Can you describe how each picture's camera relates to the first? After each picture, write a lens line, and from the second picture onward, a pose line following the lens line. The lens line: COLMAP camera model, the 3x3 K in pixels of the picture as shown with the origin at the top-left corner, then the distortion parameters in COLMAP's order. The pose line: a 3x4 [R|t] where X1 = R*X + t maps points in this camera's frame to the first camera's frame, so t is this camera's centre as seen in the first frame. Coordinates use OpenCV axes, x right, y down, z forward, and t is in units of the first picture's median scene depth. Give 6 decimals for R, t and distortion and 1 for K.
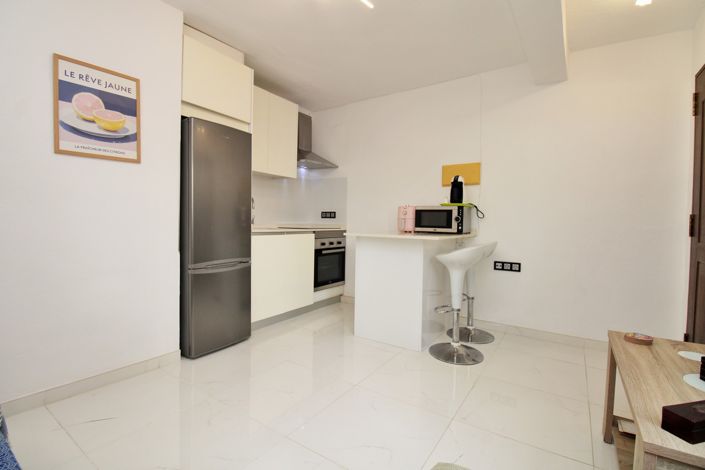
lens RADIAL K [[334.0, 0, 348.3], [0, 334.0, 229.5], [0, 0, 1]] dist [-0.001053, -0.011542]
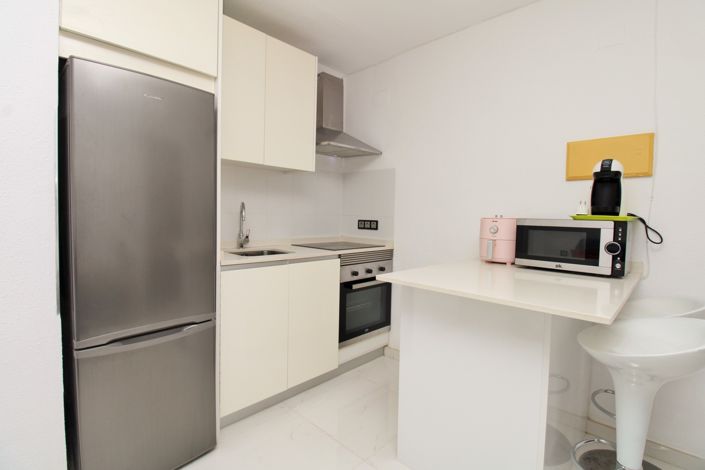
lens RADIAL K [[334.0, 0, 348.3], [0, 334.0, 229.5], [0, 0, 1]] dist [-0.001053, -0.011542]
pose [[0.982625, 0.010288, -0.185318, 0.034796], [-0.006598, 0.999768, 0.020515, -0.061309], [0.185486, -0.018936, 0.982465, 0.421242]]
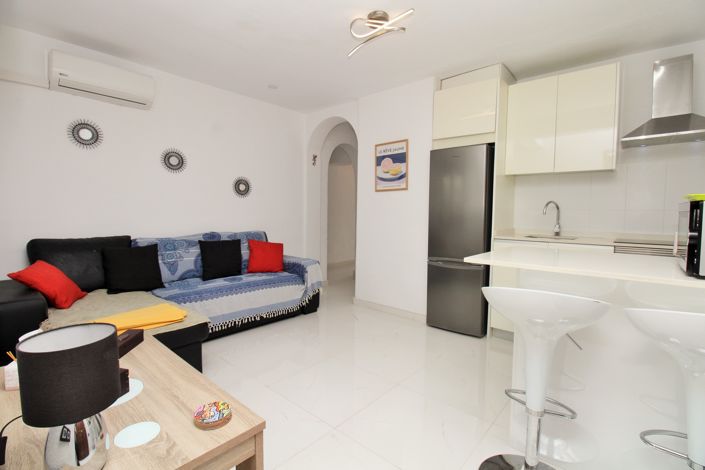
lens RADIAL K [[334.0, 0, 348.3], [0, 334.0, 229.5], [0, 0, 1]] dist [-0.001053, -0.011542]
pose [[-0.146173, 0.038925, -0.988493, 0.707292], [-0.036691, 0.998325, 0.044738, -0.044926], [0.988578, 0.042809, -0.144500, 0.642662]]
